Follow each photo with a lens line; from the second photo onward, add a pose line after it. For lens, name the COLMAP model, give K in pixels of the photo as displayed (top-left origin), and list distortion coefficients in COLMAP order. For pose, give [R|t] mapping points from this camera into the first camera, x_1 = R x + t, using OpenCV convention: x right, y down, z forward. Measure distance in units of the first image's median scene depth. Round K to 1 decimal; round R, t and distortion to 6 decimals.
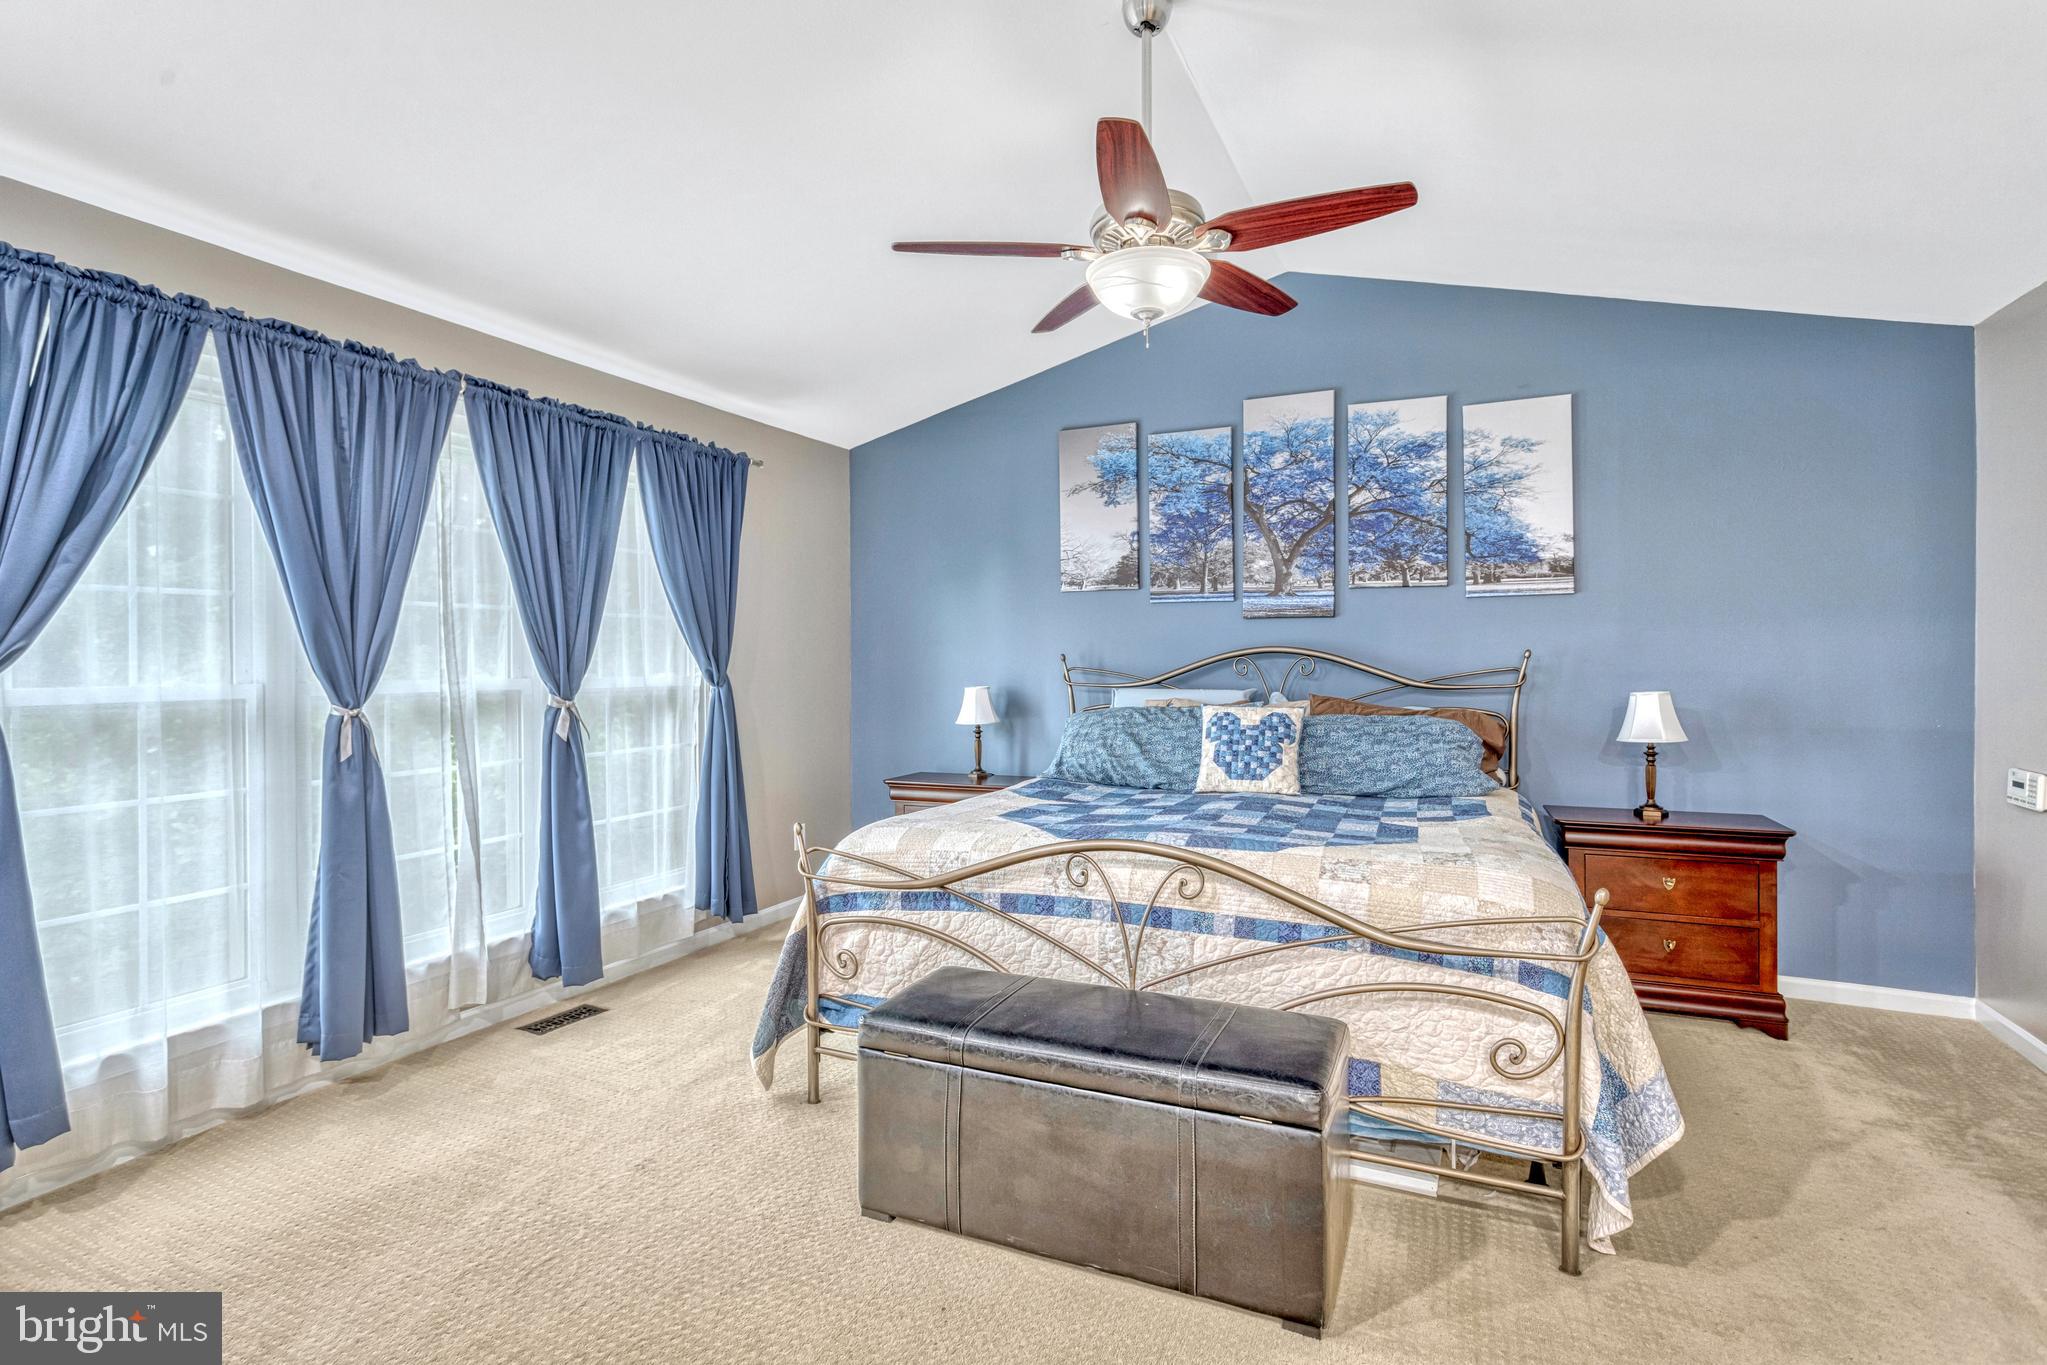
lens RADIAL K [[998.2, 0, 1025.8], [0, 998.2, 653.4], [0, 0, 1]] dist [-0.001502, 0.000107]
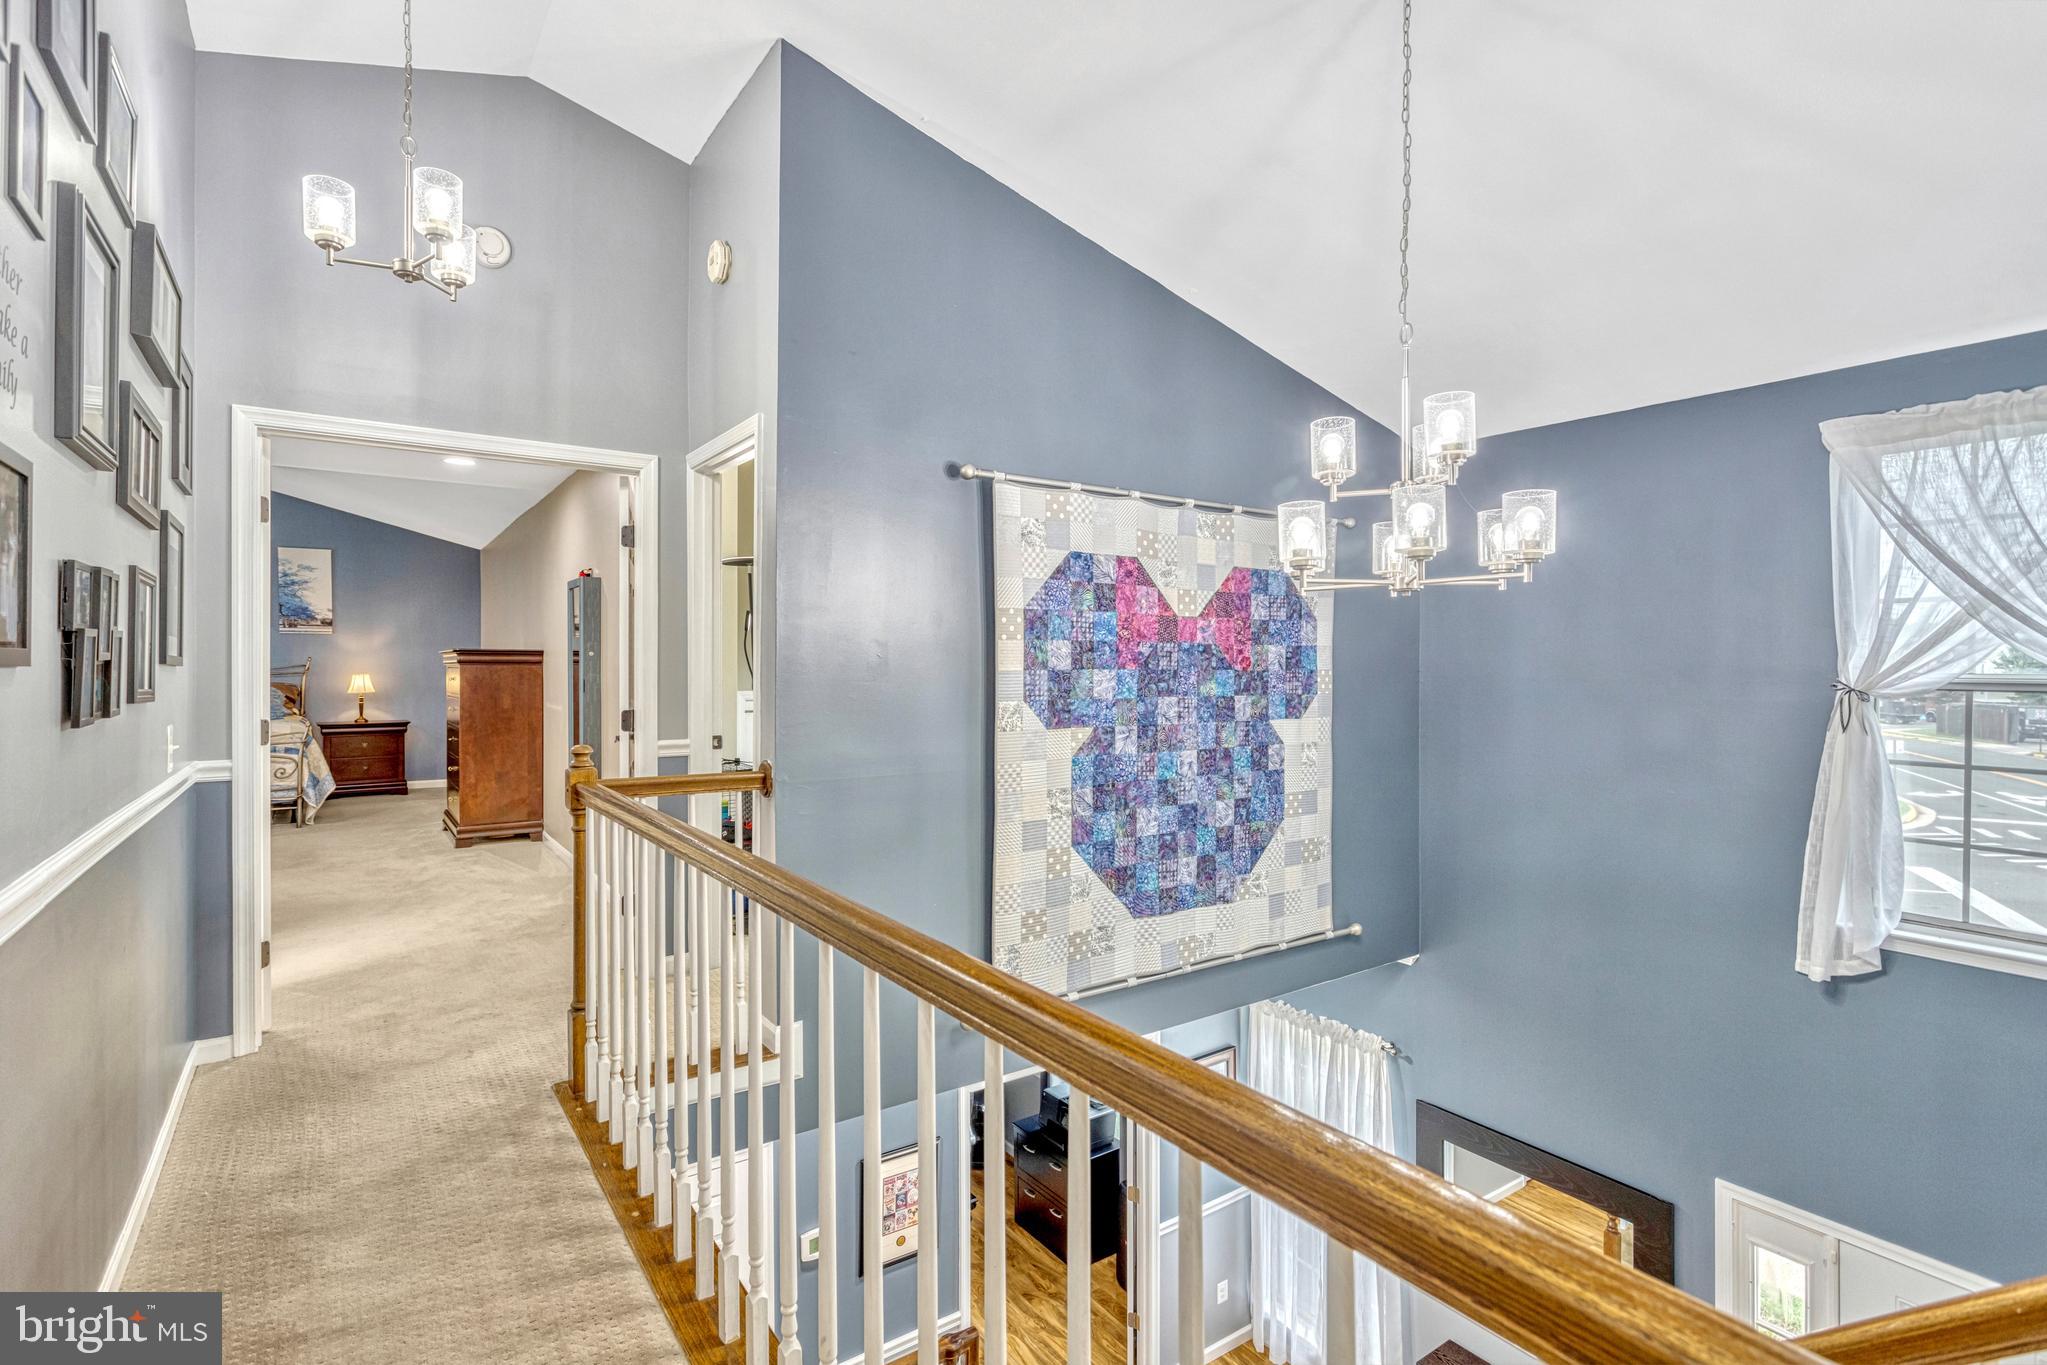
lens RADIAL K [[986.5, 0, 1023.5], [0, 986.5, 682.5], [0, 0, 1]] dist [0.008299, 0.000307]
pose [[0.521606, -0.011942, 0.853103, -0.620076], [-0.009684, 0.999755, 0.019916, -0.007344], [-0.853131, -0.018650, 0.521362, -1.676199]]
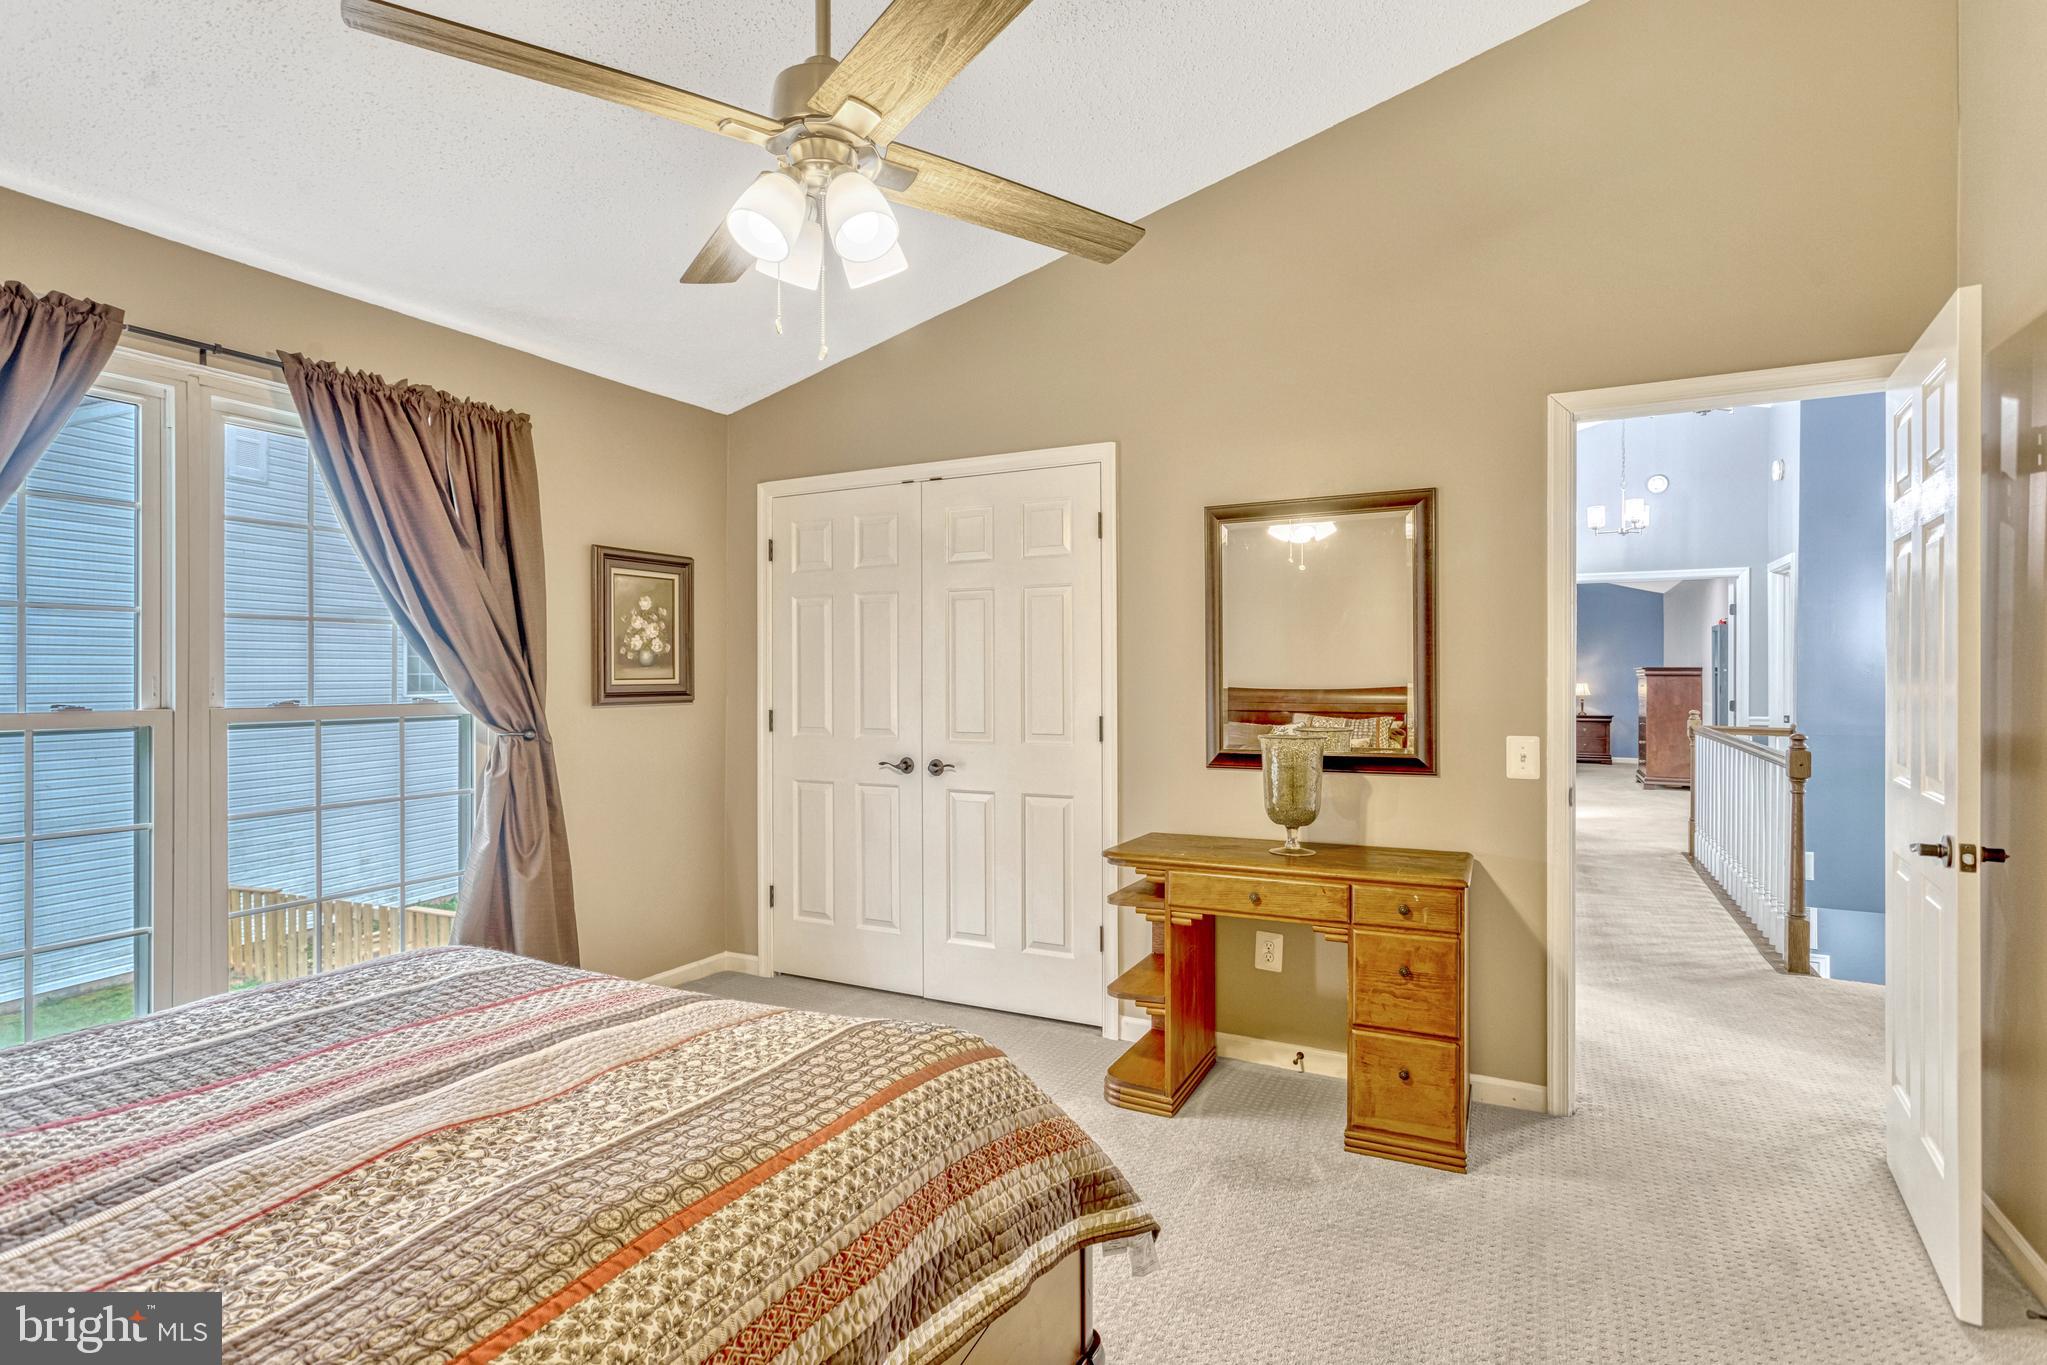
lens RADIAL K [[998.2, 0, 1025.8], [0, 998.2, 653.4], [0, 0, 1]] dist [-0.001502, 0.000107]
pose [[0.998309, 0.005116, -0.057899, -1.251246], [-0.005891, 0.999895, -0.013220, -0.013756], [0.057825, 0.013539, 0.998235, -2.858380]]
